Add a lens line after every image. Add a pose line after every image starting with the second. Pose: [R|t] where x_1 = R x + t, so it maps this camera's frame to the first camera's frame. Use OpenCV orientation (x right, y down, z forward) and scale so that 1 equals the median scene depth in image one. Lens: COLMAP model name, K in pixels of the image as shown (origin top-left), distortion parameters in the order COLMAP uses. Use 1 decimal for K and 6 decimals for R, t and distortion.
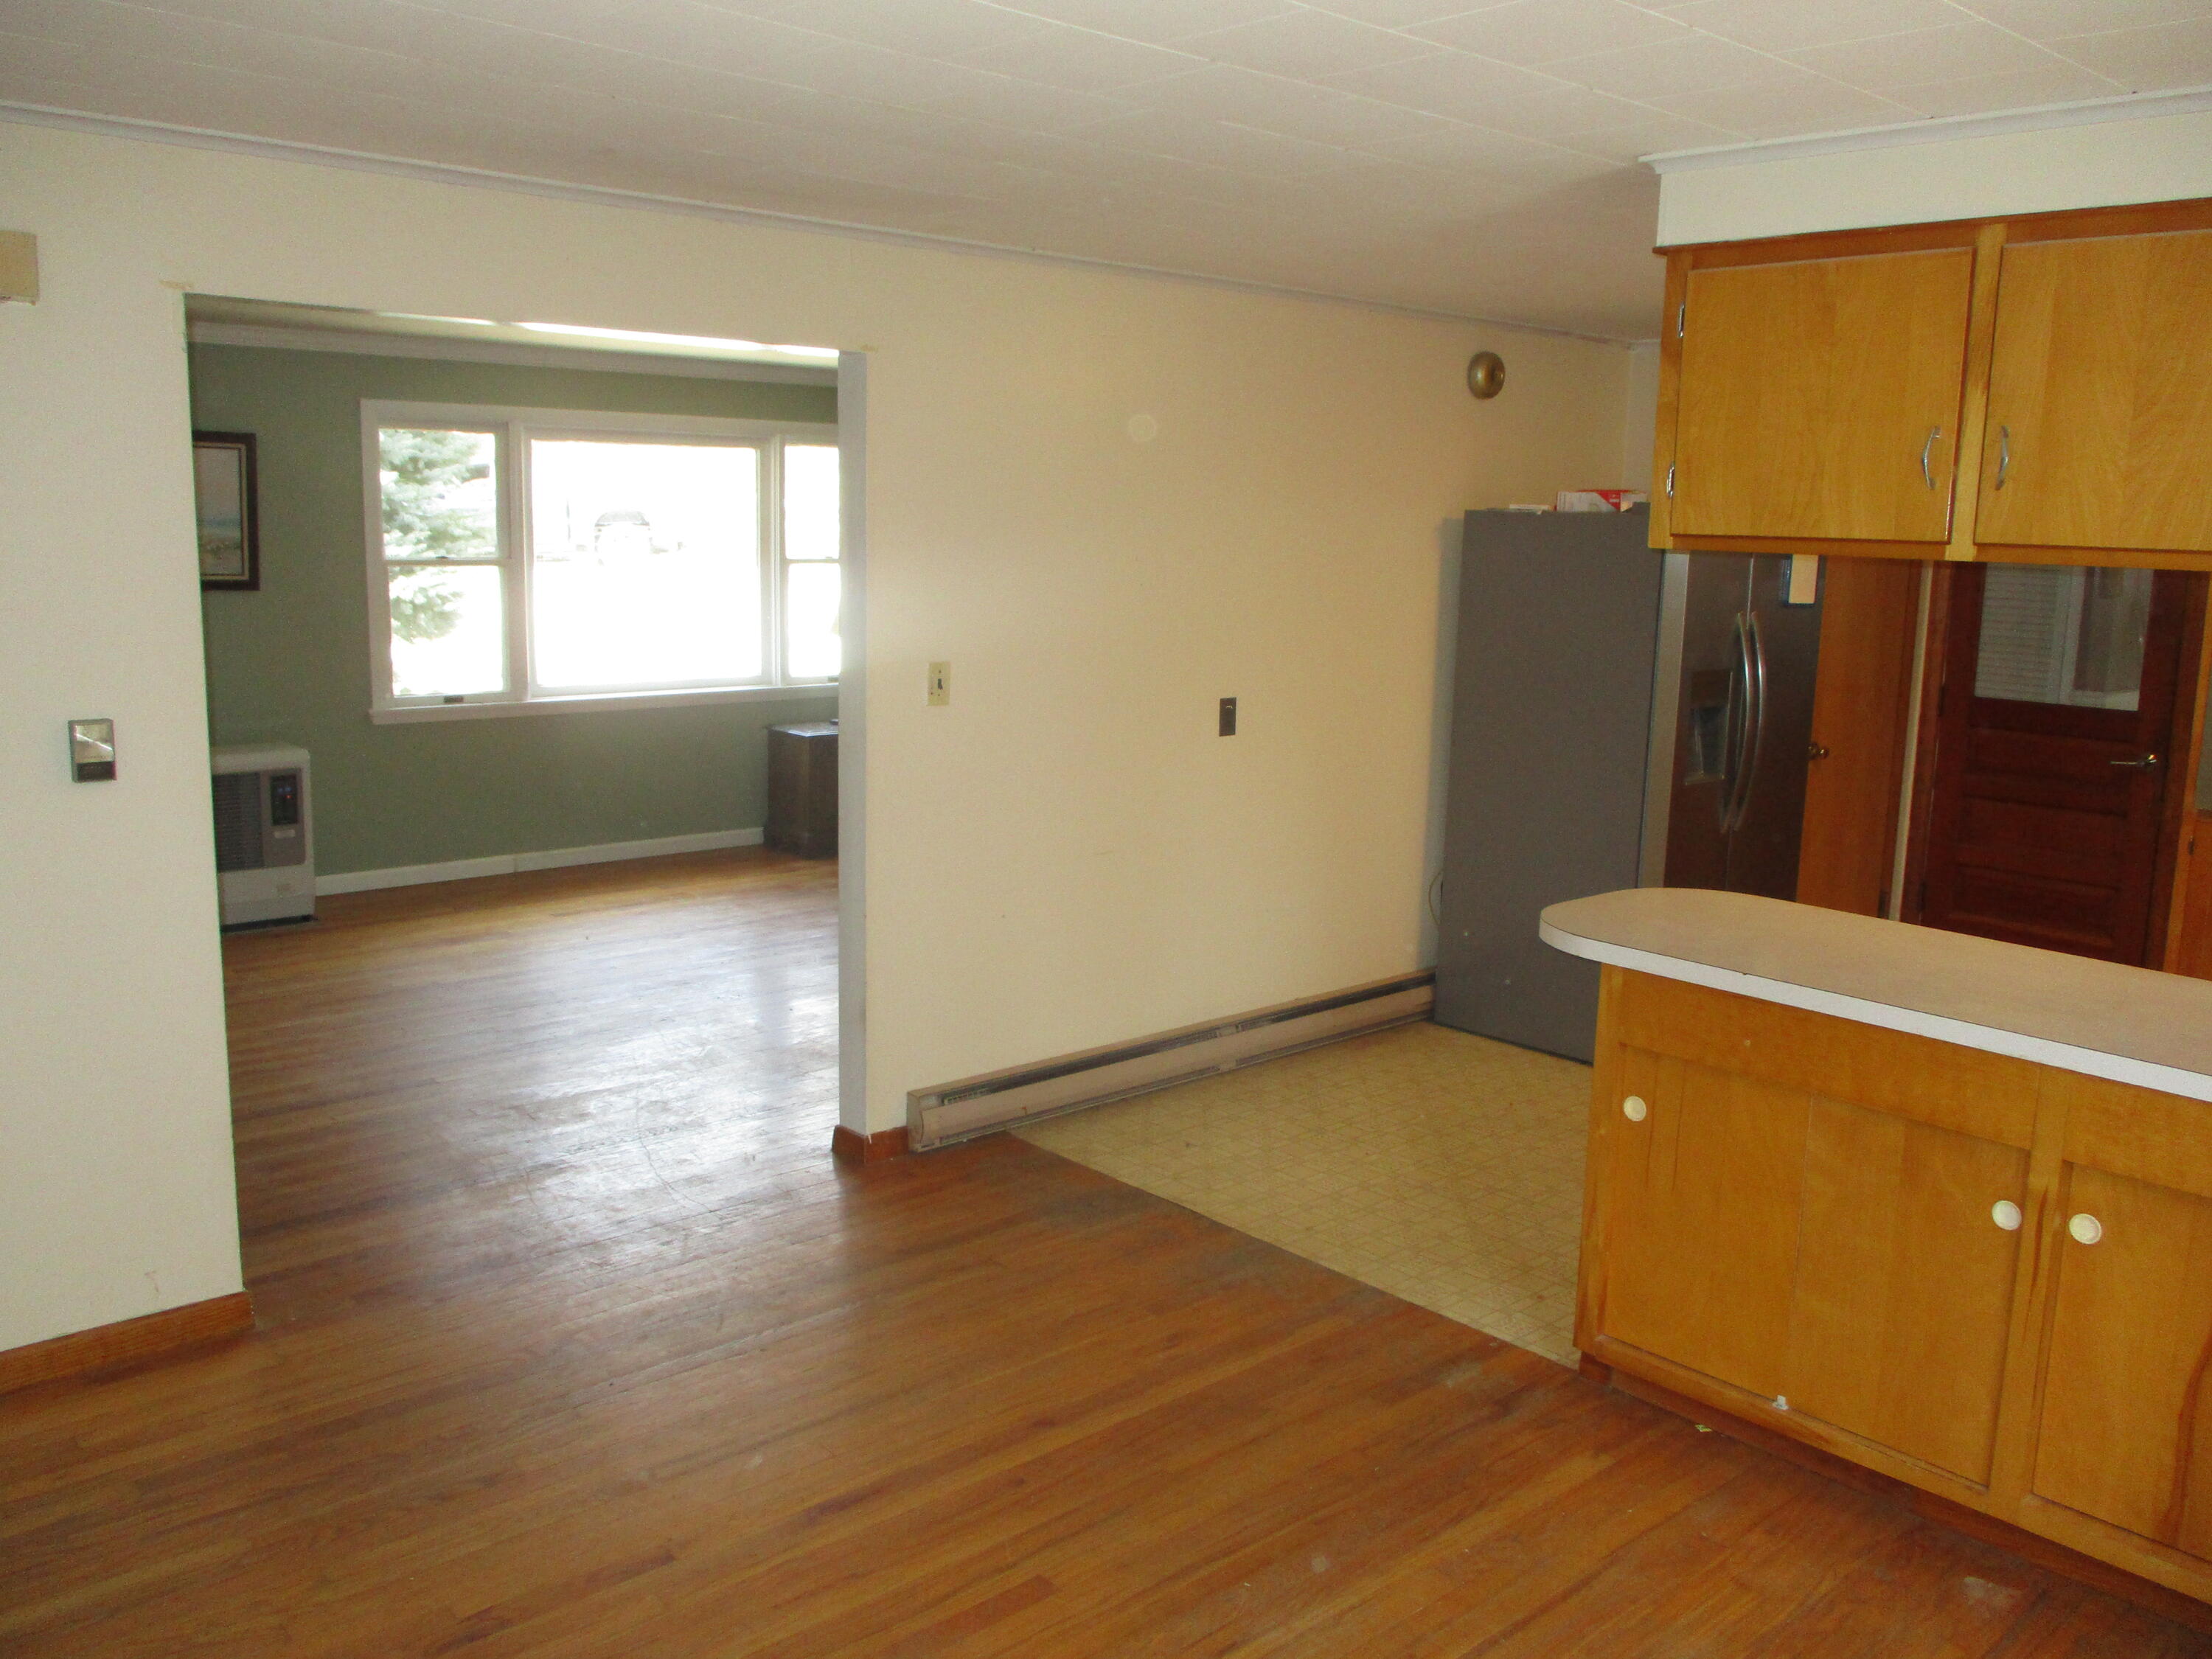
lens RADIAL K [[1861.1, 0, 1109.2], [0, 1861.1, 787.1], [0, 0, 1]] dist [-0.001970, 0.002639]
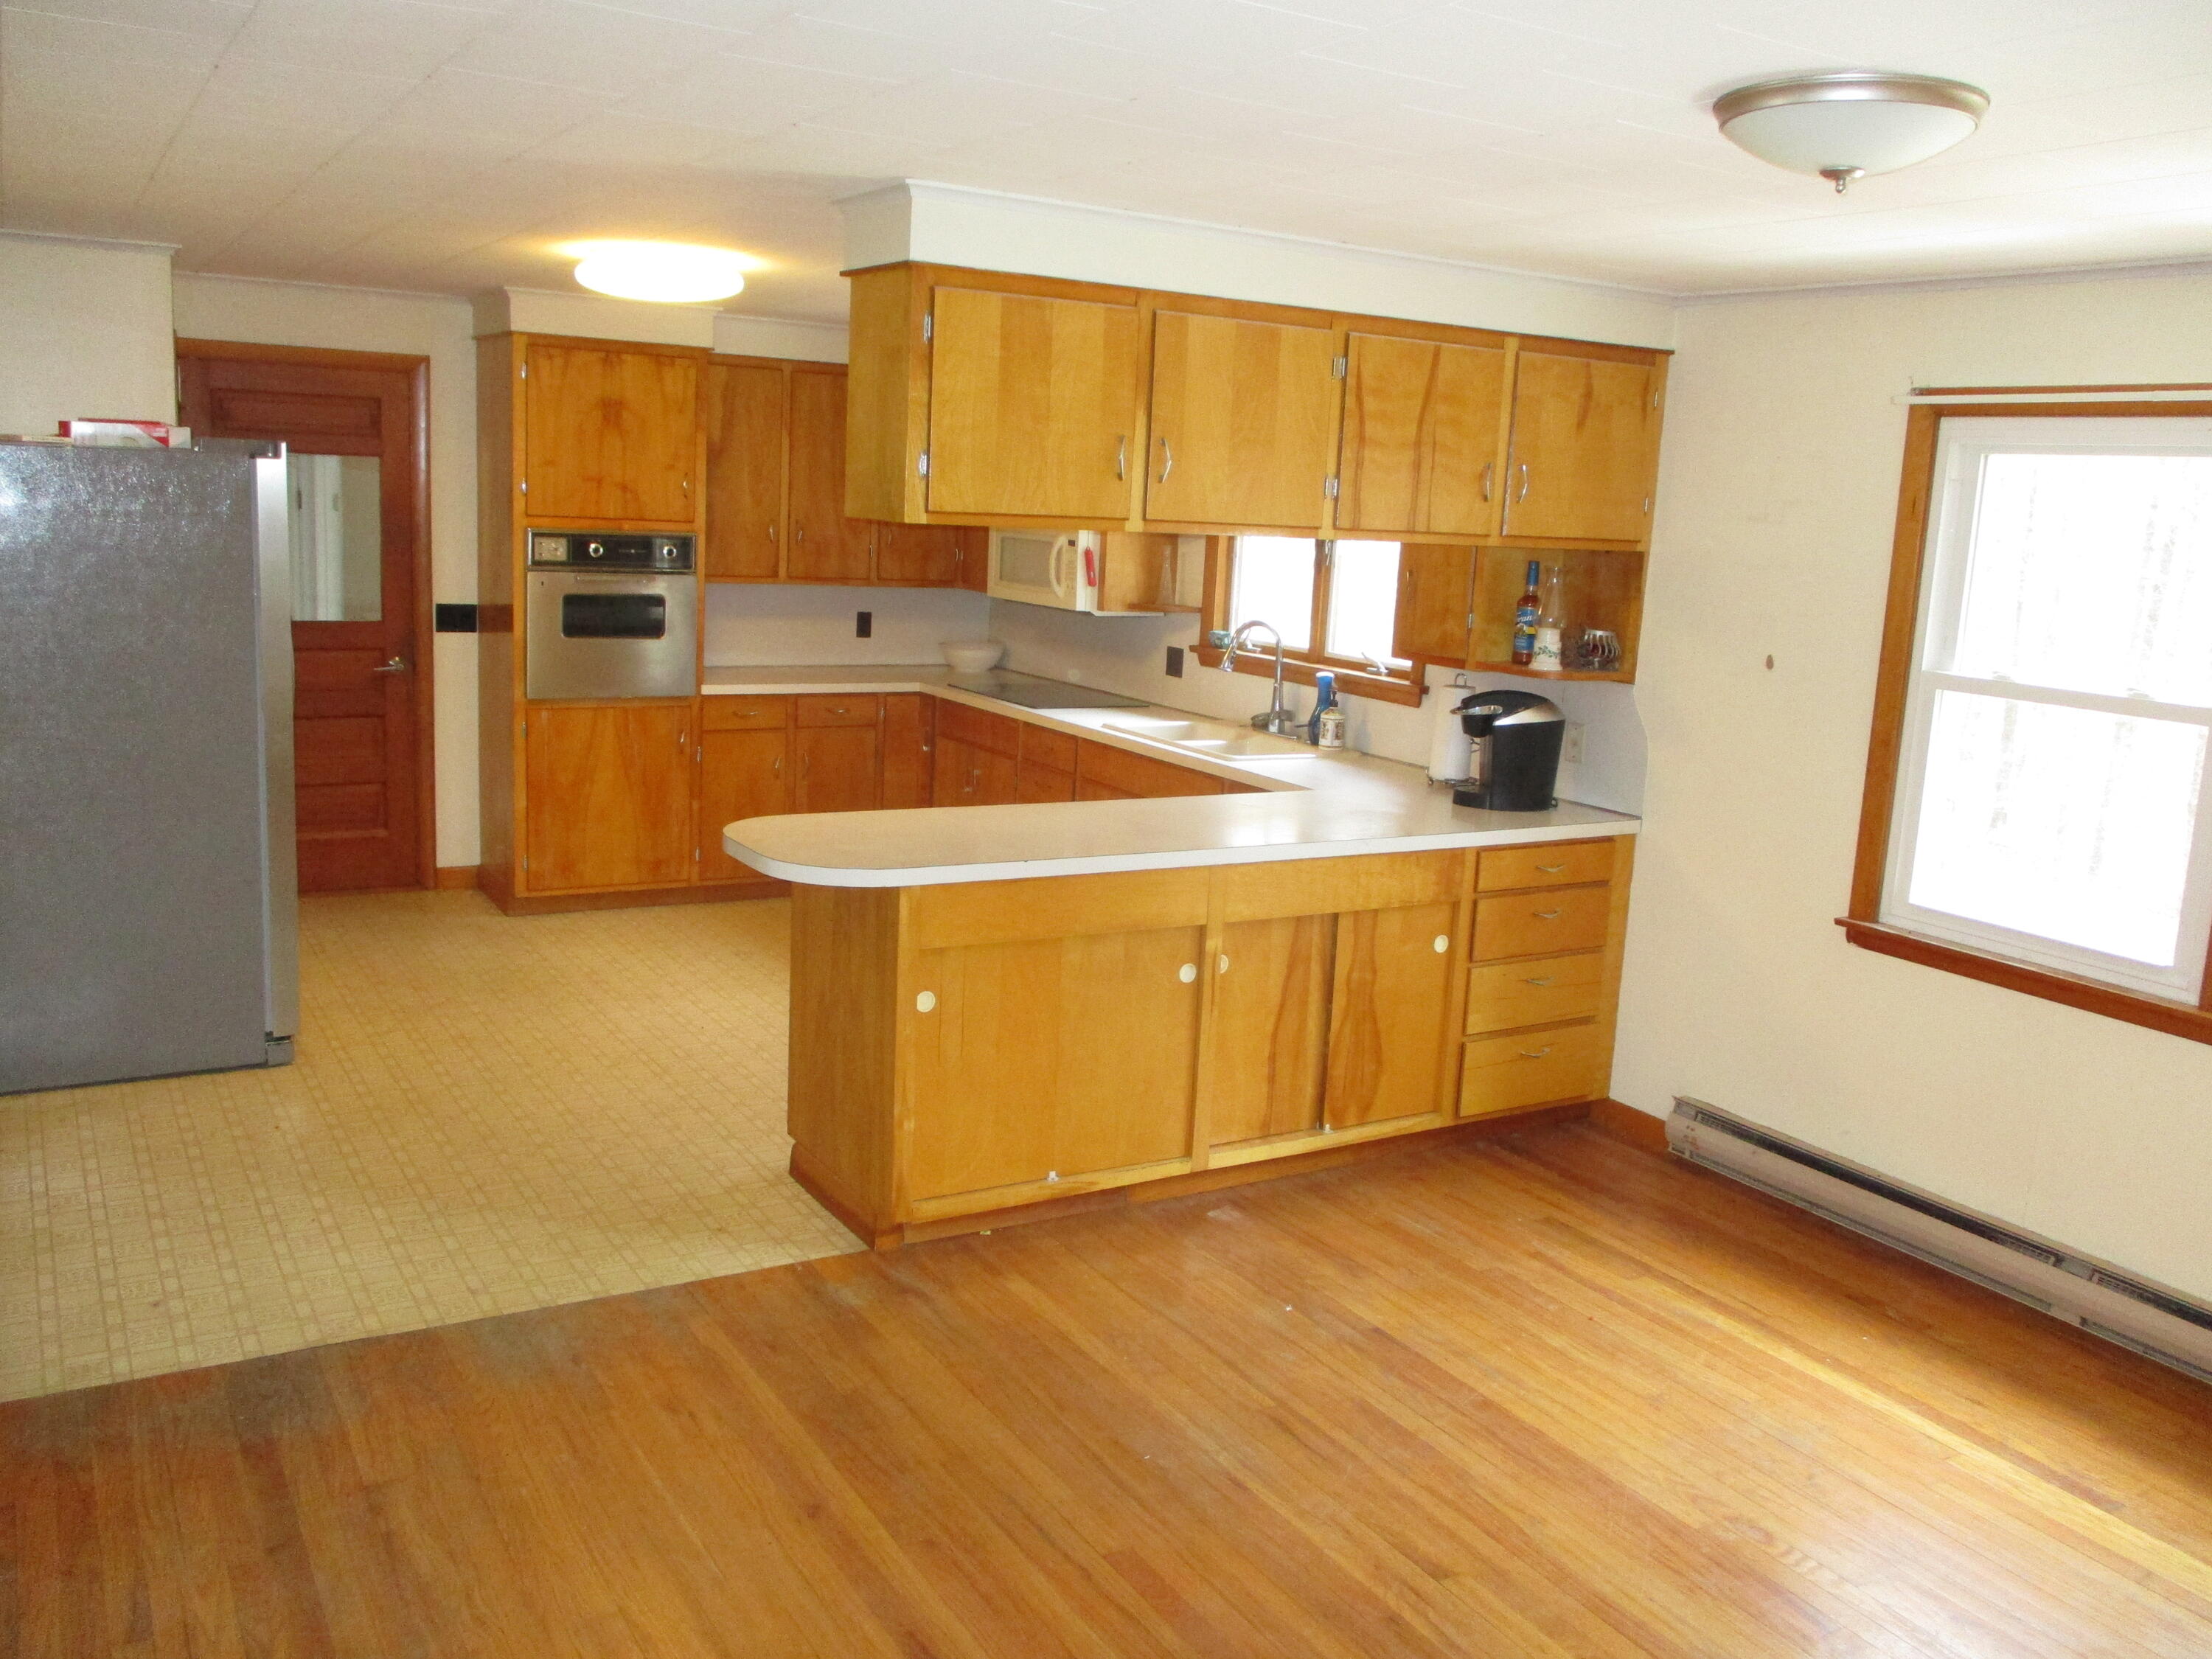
lens RADIAL K [[1855.1, 0, 1097.3], [0, 1855.1, 824.7], [0, 0, 1]] dist [-0.007185, -0.003831]
pose [[0.212016, -0.192837, 0.958052, -0.767640], [0.103229, 0.979273, 0.174264, -0.125265], [-0.971799, 0.061952, 0.227528, 0.602223]]
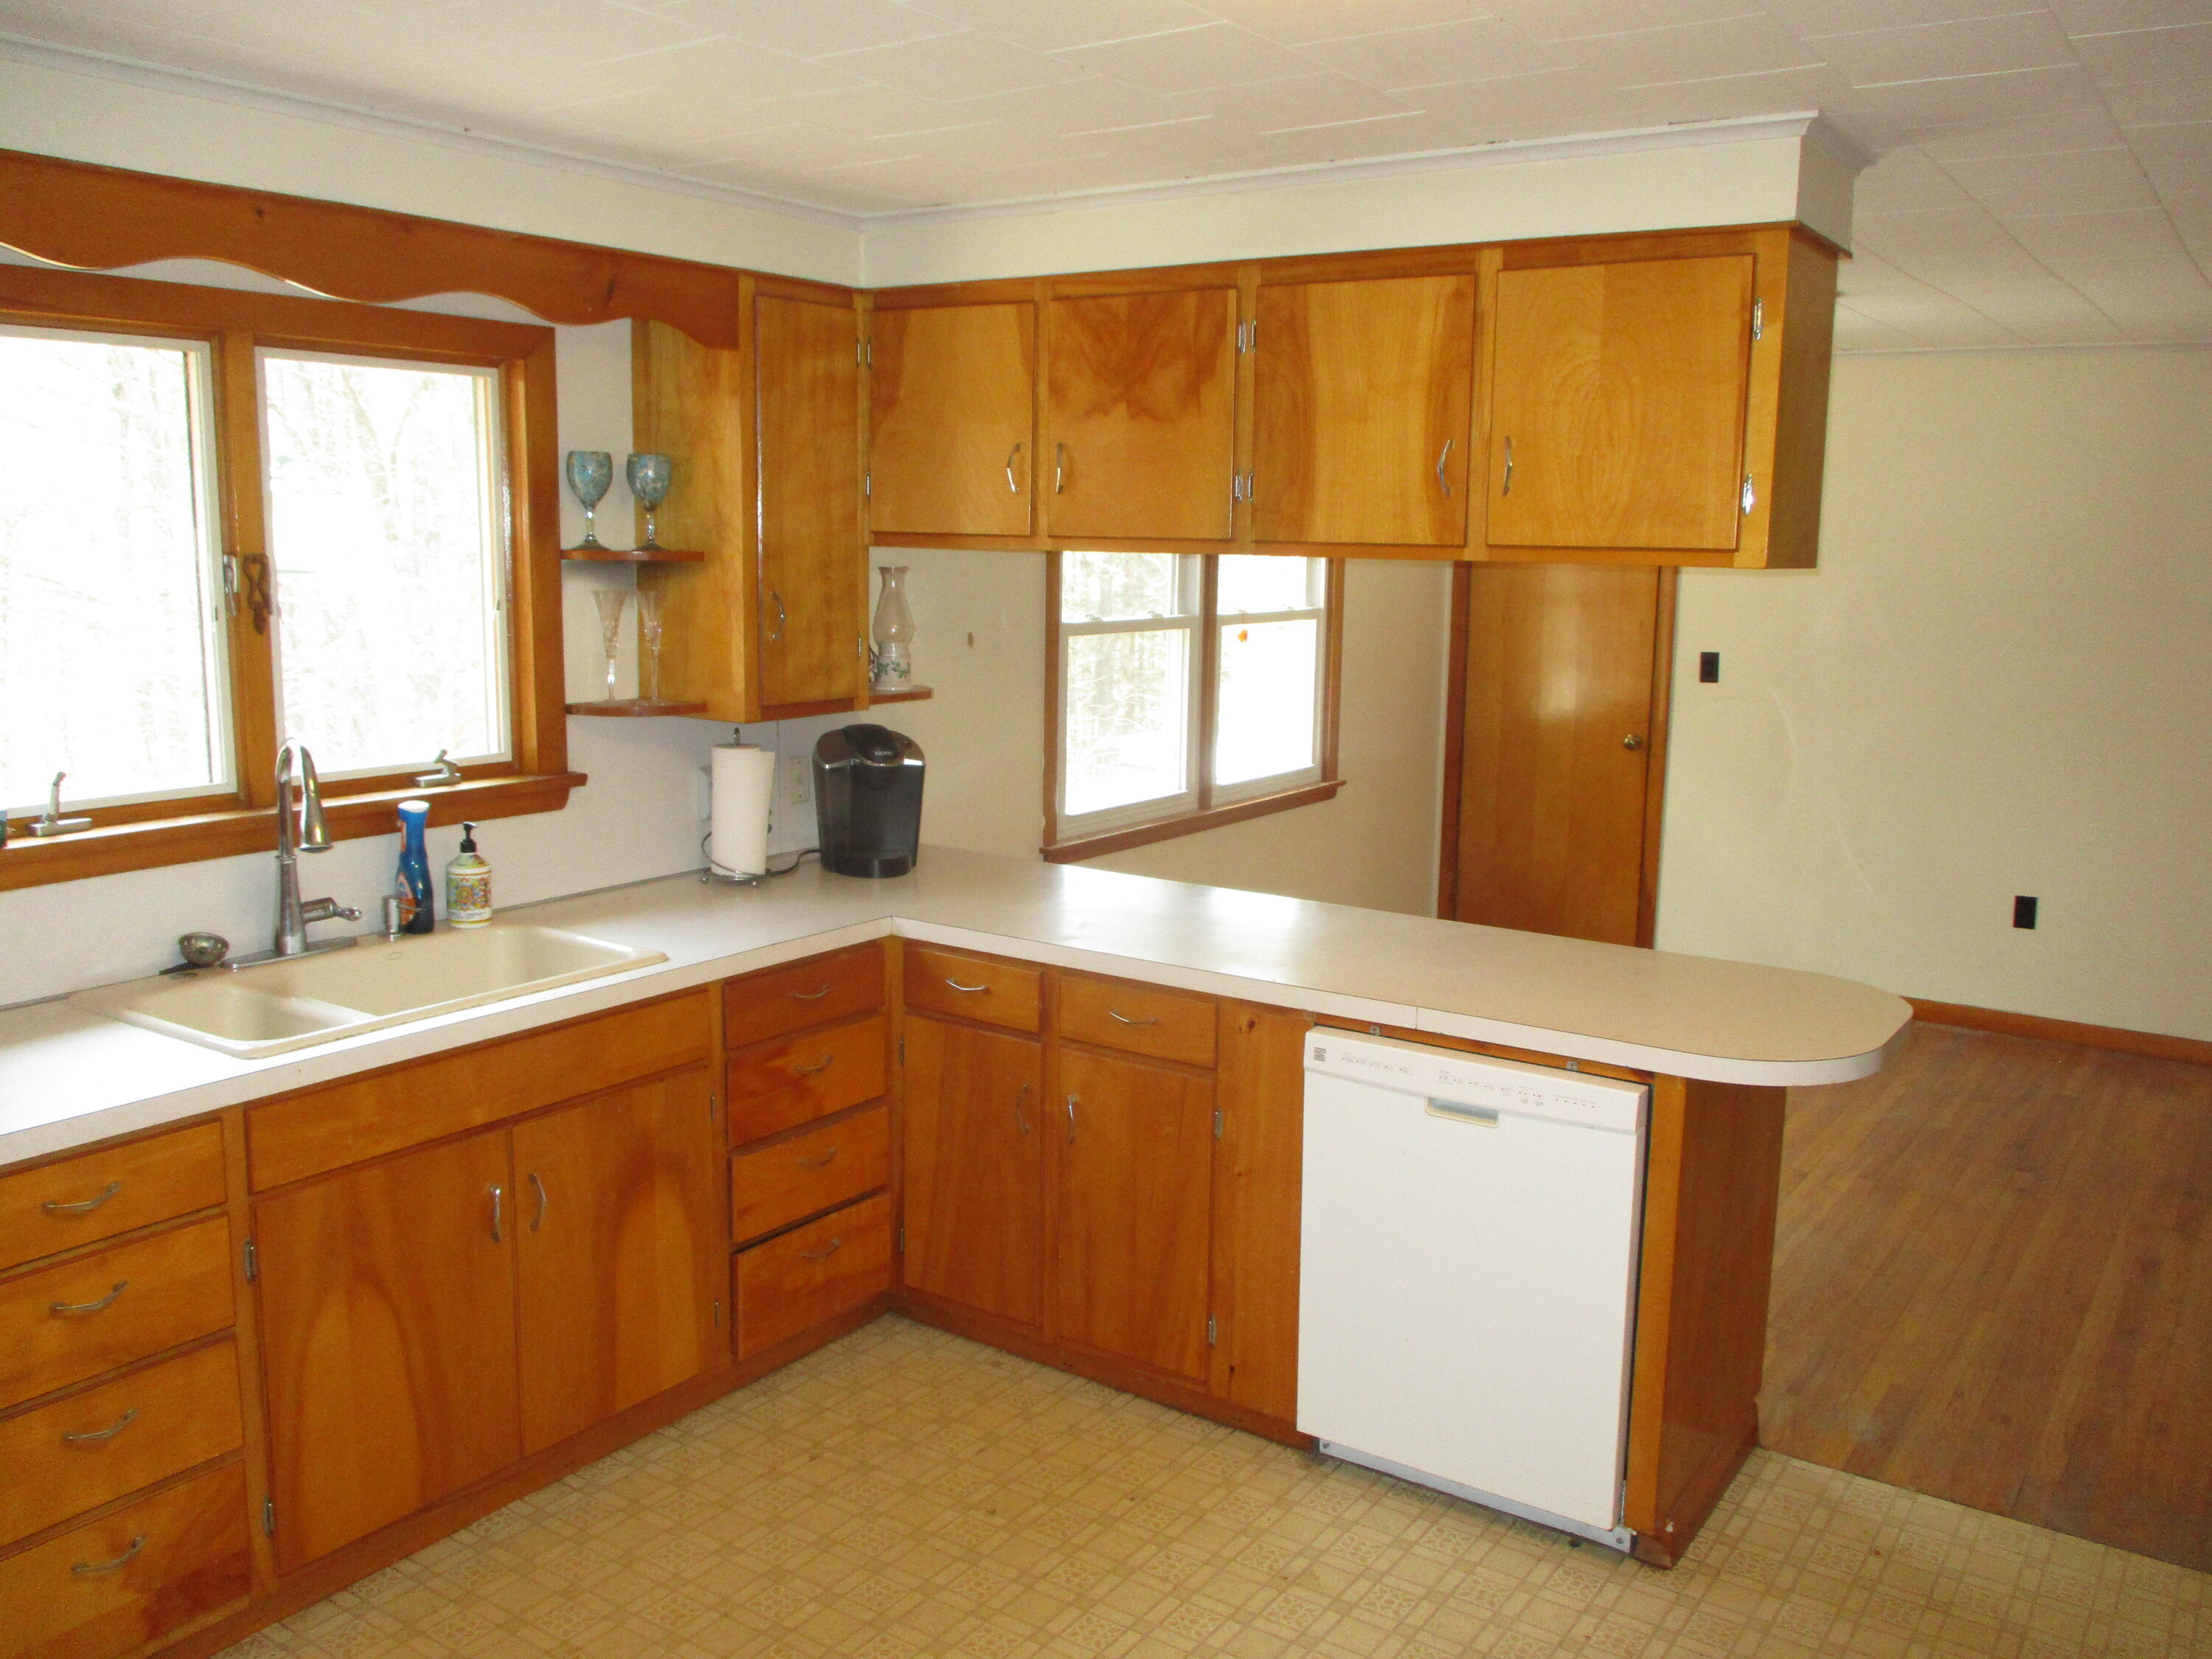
lens RADIAL K [[1855.1, 0, 1097.3], [0, 1855.1, 824.7], [0, 0, 1]] dist [-0.007185, -0.003831]
pose [[-0.974446, -0.005239, -0.224560, 0.802961], [-0.074253, 0.951038, 0.300021, -0.242609], [0.211994, 0.309028, -0.927125, 1.729900]]
